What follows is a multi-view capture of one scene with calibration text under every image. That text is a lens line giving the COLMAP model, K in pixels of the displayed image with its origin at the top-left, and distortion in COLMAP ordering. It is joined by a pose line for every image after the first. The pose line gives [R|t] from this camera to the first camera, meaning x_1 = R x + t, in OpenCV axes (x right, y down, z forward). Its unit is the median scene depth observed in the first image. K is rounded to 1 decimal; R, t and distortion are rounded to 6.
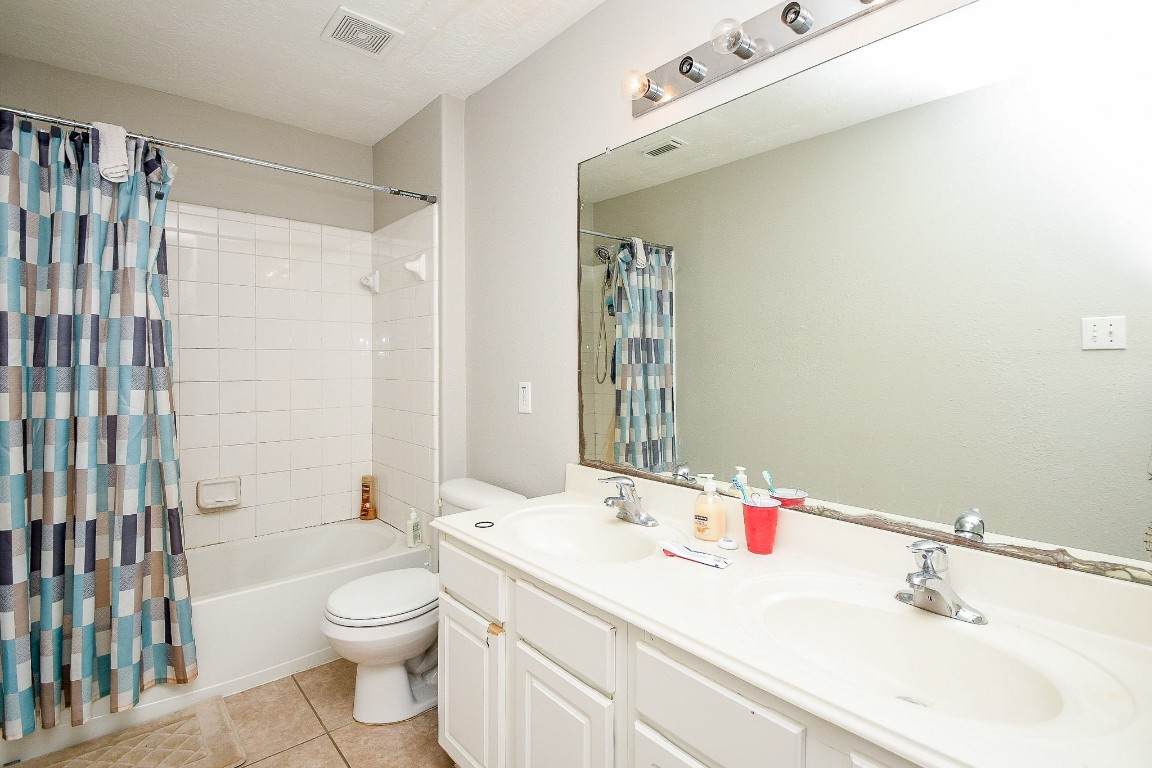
lens RADIAL K [[518.9, 0, 576.0], [0, 518.9, 384.0], [0, 0, 1]] dist [0.003537, -0.010636]
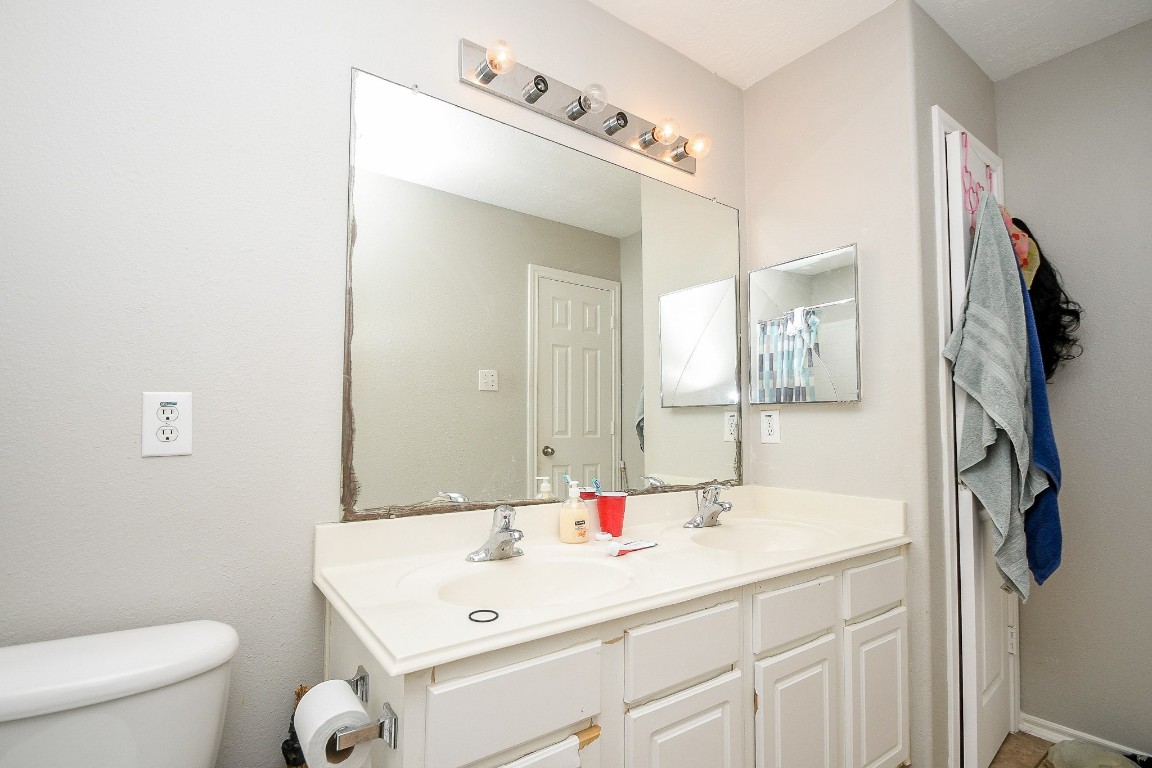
lens RADIAL K [[518.9, 0, 576.0], [0, 518.9, 384.0], [0, 0, 1]] dist [0.003537, -0.010636]
pose [[0.080247, 0.001924, 0.996773, -0.743438], [-0.040355, 0.999185, 0.001320, -0.037790], [-0.995958, -0.040331, 0.080259, 0.788679]]
